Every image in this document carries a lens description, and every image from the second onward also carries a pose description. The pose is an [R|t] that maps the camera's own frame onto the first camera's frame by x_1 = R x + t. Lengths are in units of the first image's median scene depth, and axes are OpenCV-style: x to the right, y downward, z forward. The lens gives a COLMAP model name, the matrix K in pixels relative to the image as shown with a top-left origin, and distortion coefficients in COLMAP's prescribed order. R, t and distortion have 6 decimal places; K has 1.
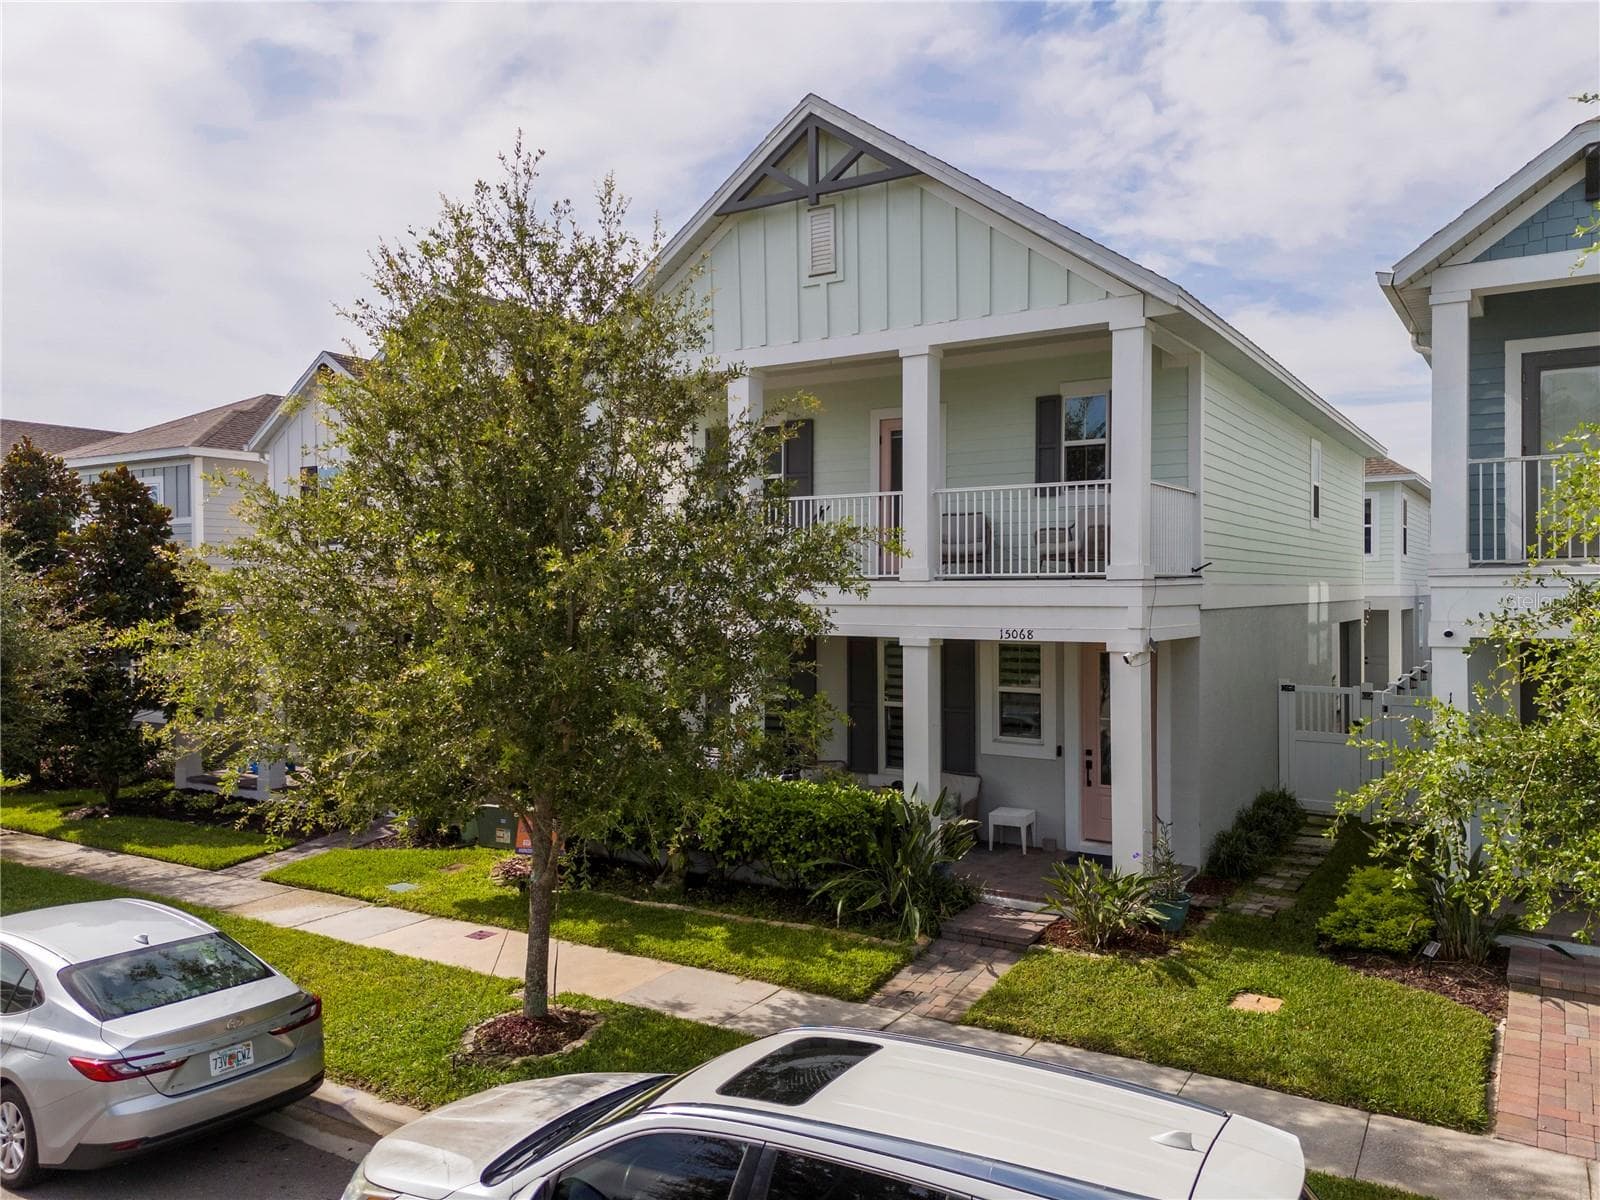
lens RADIAL K [[1163.8, 0, 806.4], [0, 1163.8, 596.9], [0, 0, 1]] dist [0.105282, -0.089702]
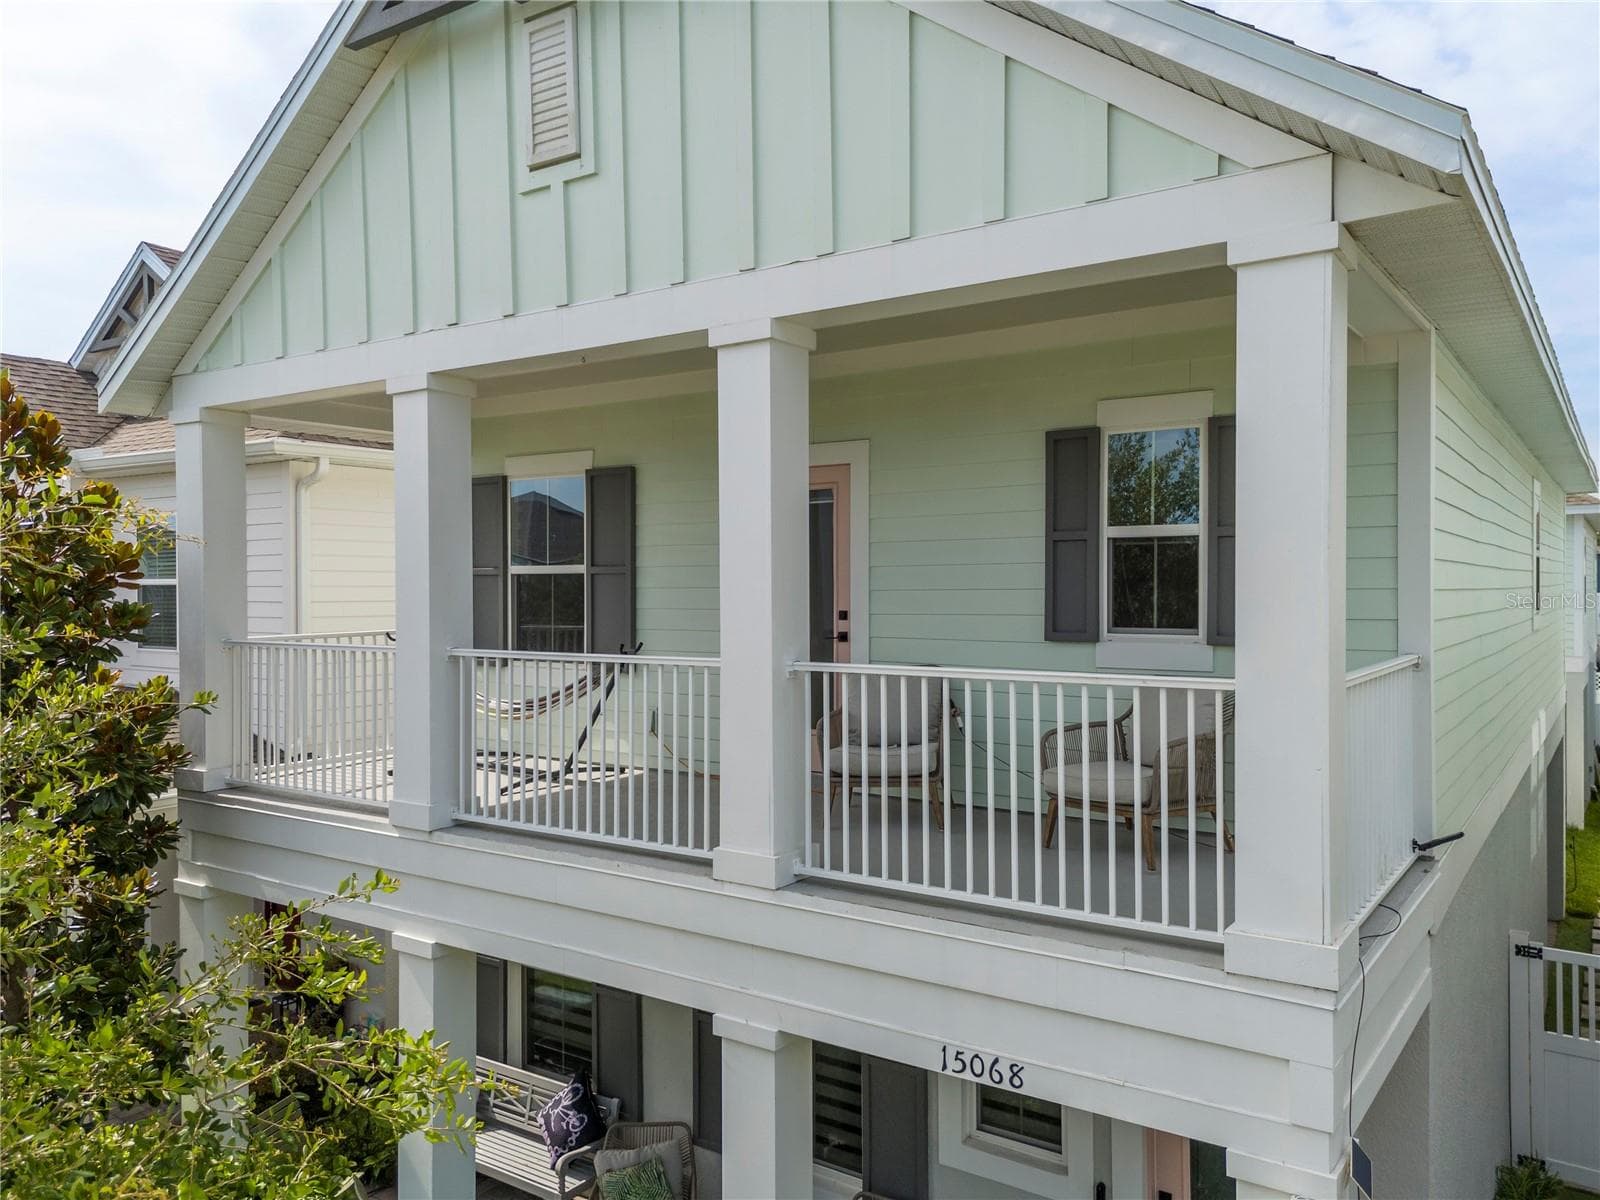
lens RADIAL K [[1186.6, 0, 800.0], [0, 1186.6, 600.0], [0, 0, 1]] dist [0.083220, -0.097513]
pose [[0.998994, -0.002852, -0.044750, 0.127870], [0.003089, 0.999982, 0.005236, -0.113383], [0.044734, -0.005369, 0.998985, 0.557717]]
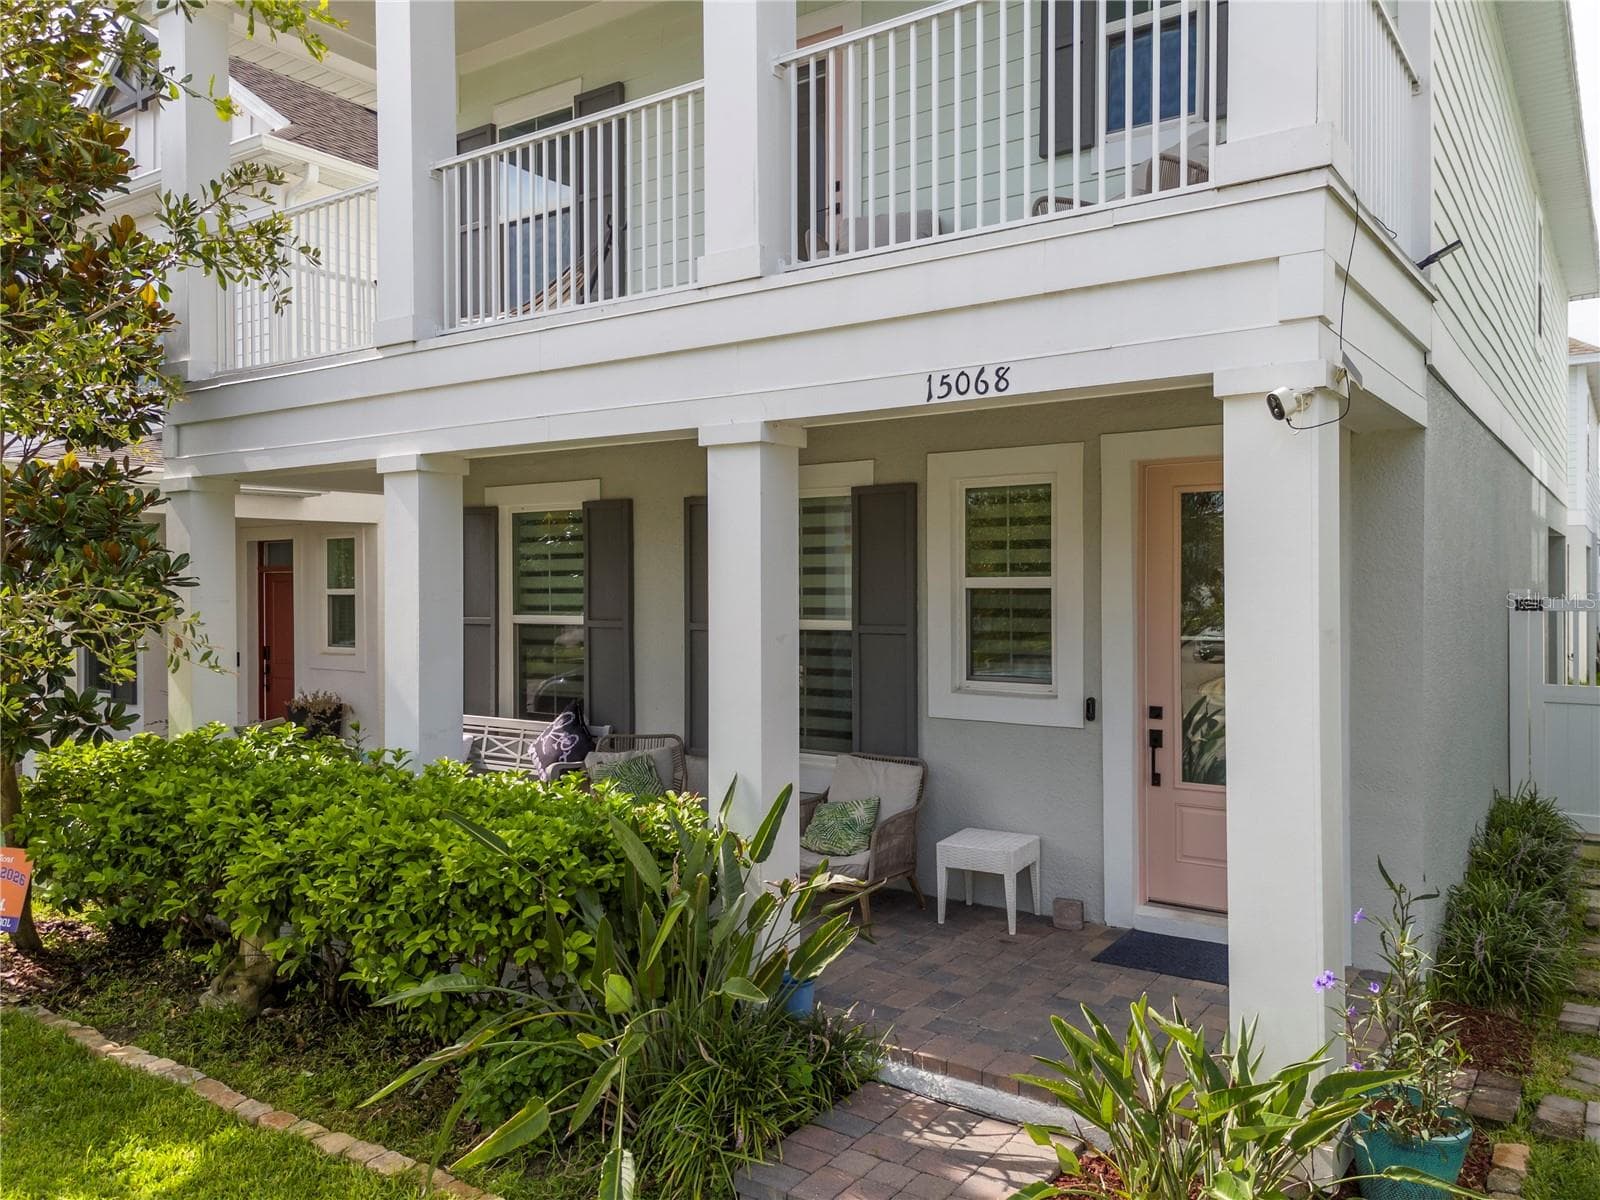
lens RADIAL K [[1186.6, 0, 800.0], [0, 1186.6, 600.0], [0, 0, 1]] dist [0.083220, -0.097513]
pose [[0.998913, -0.002471, -0.046541, 0.132642], [0.002742, 0.999980, 0.005774, 0.091753], [0.046526, -0.005896, 0.998900, 0.564382]]
